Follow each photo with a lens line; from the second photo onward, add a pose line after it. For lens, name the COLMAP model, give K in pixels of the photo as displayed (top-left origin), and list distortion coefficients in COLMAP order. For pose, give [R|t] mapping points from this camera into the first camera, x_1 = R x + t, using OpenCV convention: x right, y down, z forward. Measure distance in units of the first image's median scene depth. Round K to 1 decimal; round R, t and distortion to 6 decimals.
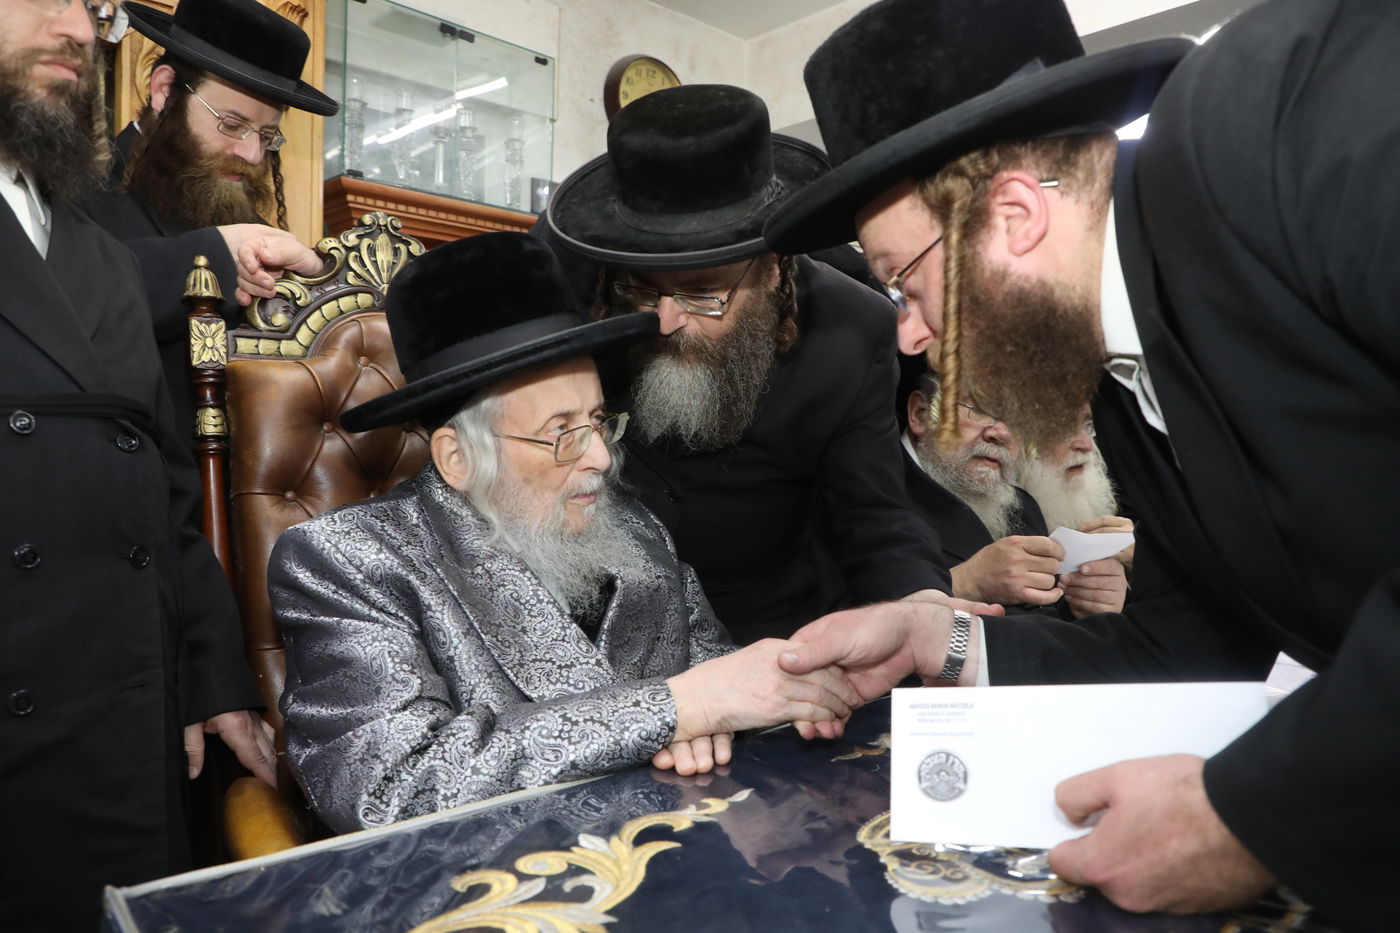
lens RADIAL K [[955.4, 0, 698.0], [0, 955.4, 470.8], [0, 0, 1]] dist [-0.066986, 0.036331]
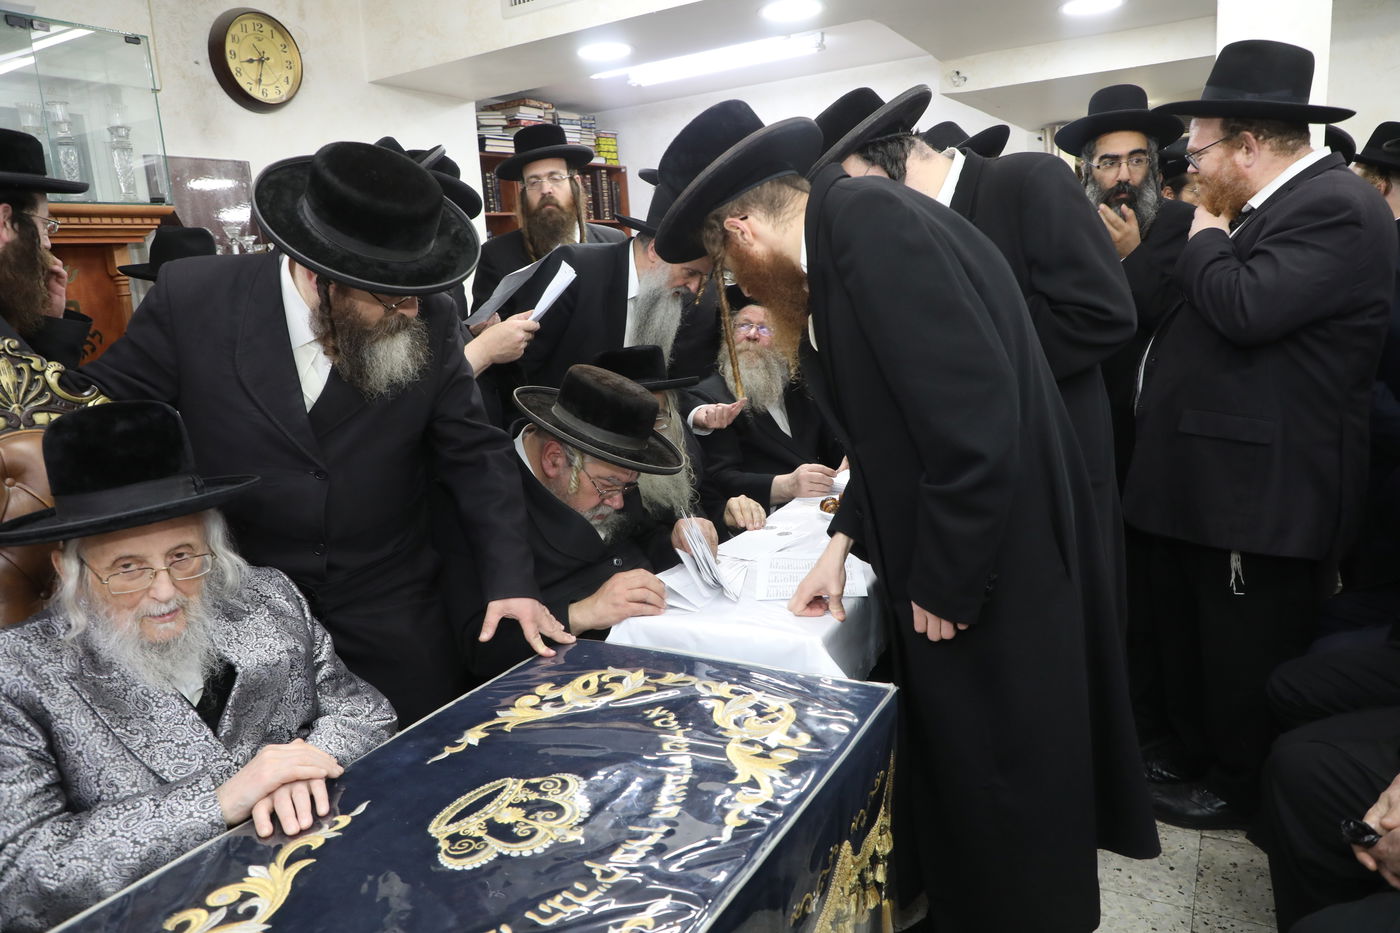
lens RADIAL K [[955.4, 0, 698.0], [0, 955.4, 470.8], [0, 0, 1]] dist [-0.066986, 0.036331]
pose [[0.949627, -0.135010, 0.282808, 0.130670], [0.086820, 0.980458, 0.176533, -0.263988], [-0.301115, -0.143087, 0.942791, -0.334677]]
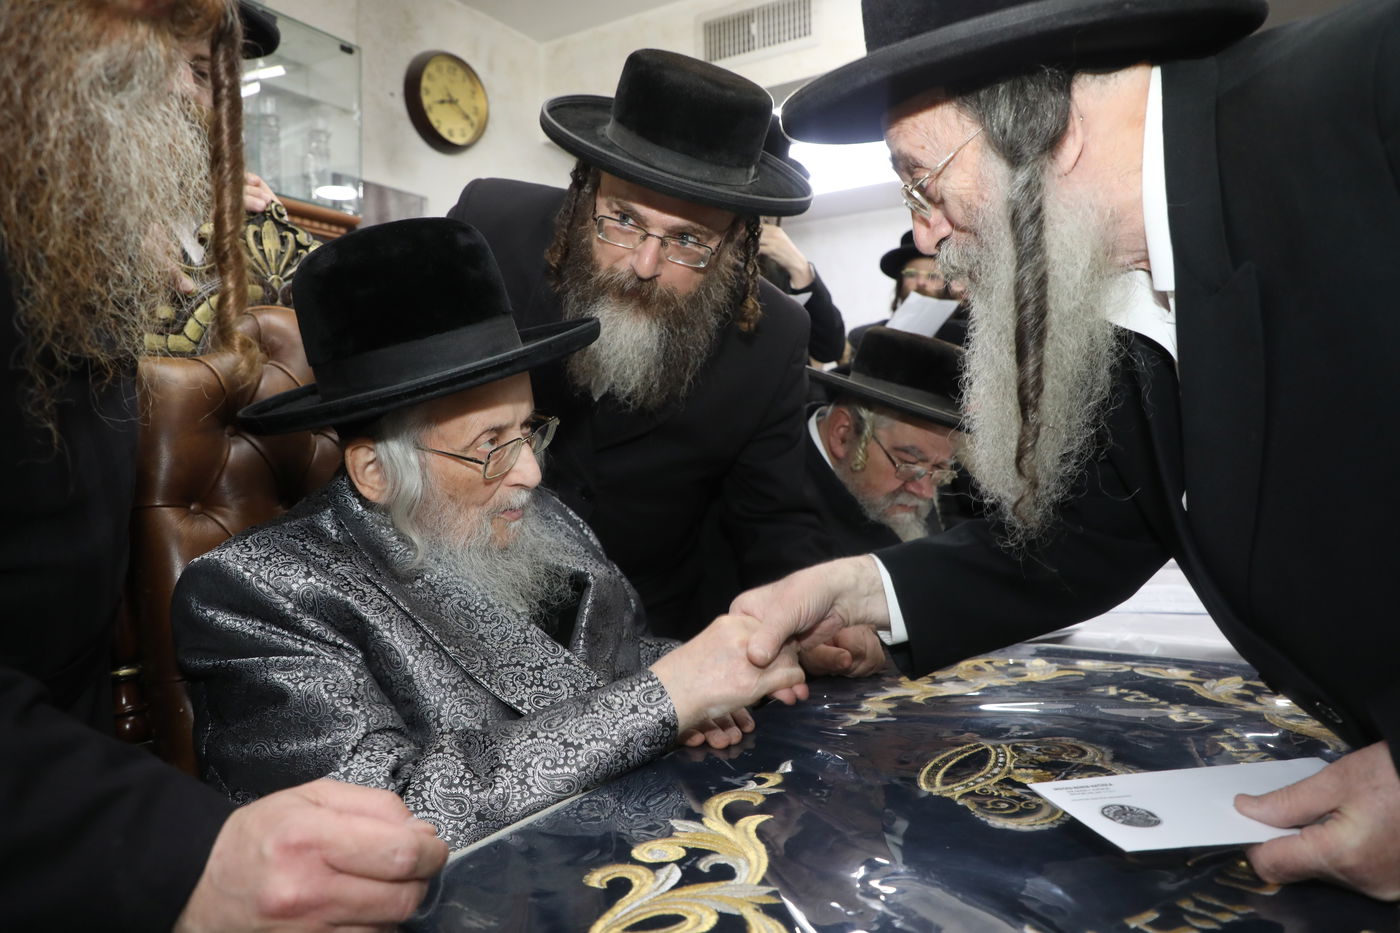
lens RADIAL K [[945.6, 0, 698.4], [0, 945.6, 467.3], [0, 0, 1]] dist [-0.072347, 0.039554]
pose [[0.964037, -0.035547, 0.263382, -0.191648], [0.037878, 0.999275, -0.003778, 0.010047], [-0.263056, 0.013619, 0.964684, 0.019874]]
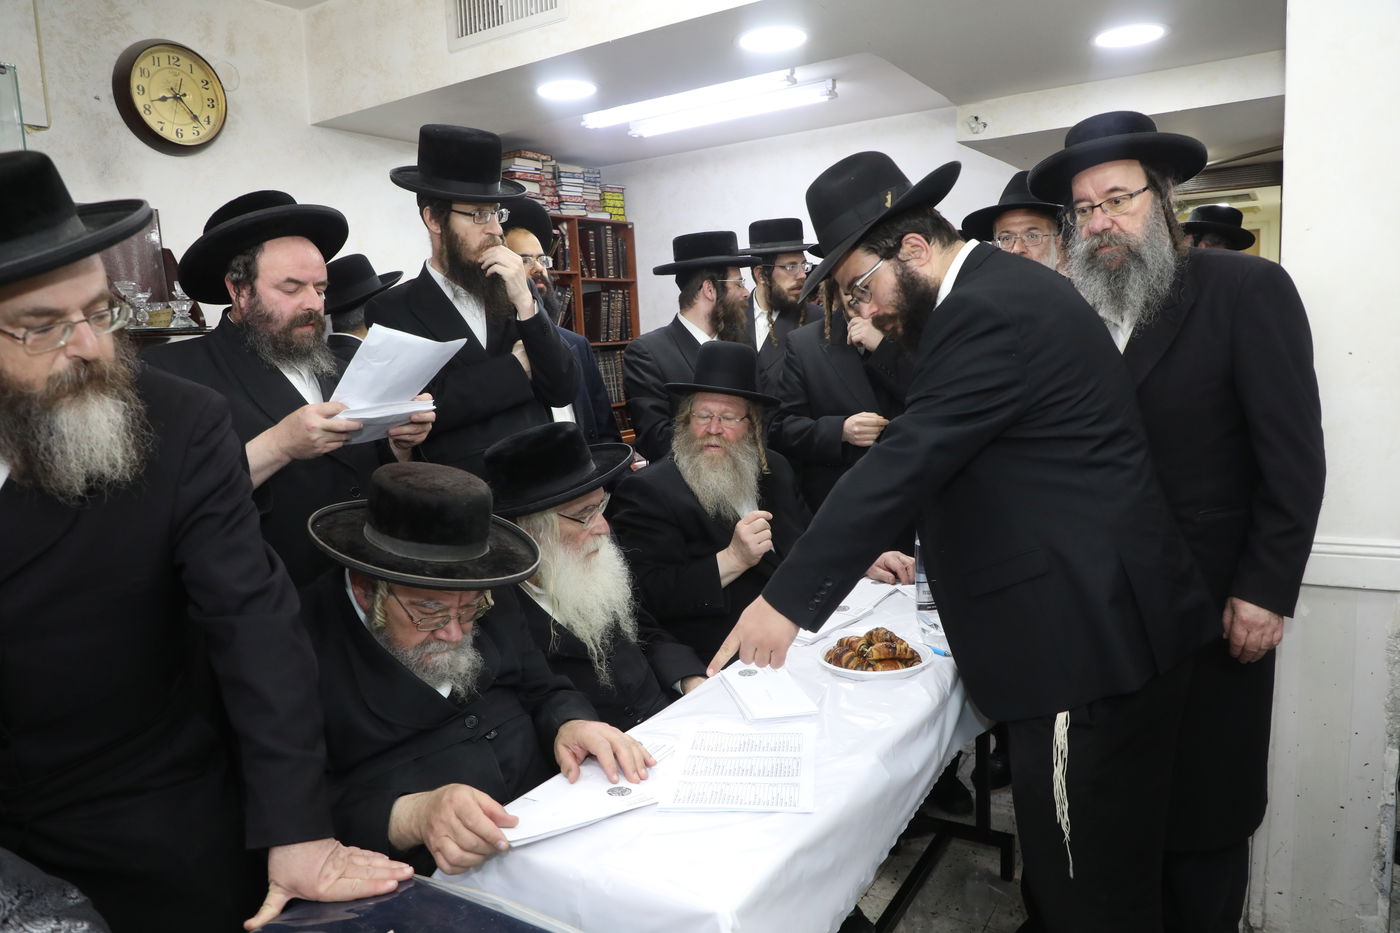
lens RADIAL K [[960.4, 0, 691.4], [0, 960.4, 470.3], [0, 0, 1]] dist [-0.068662, 0.040764]
pose [[0.964899, -0.097533, 0.243840, 0.443435], [0.071556, 0.990989, 0.113226, -0.286459], [-0.252686, -0.091804, 0.963183, 0.004593]]
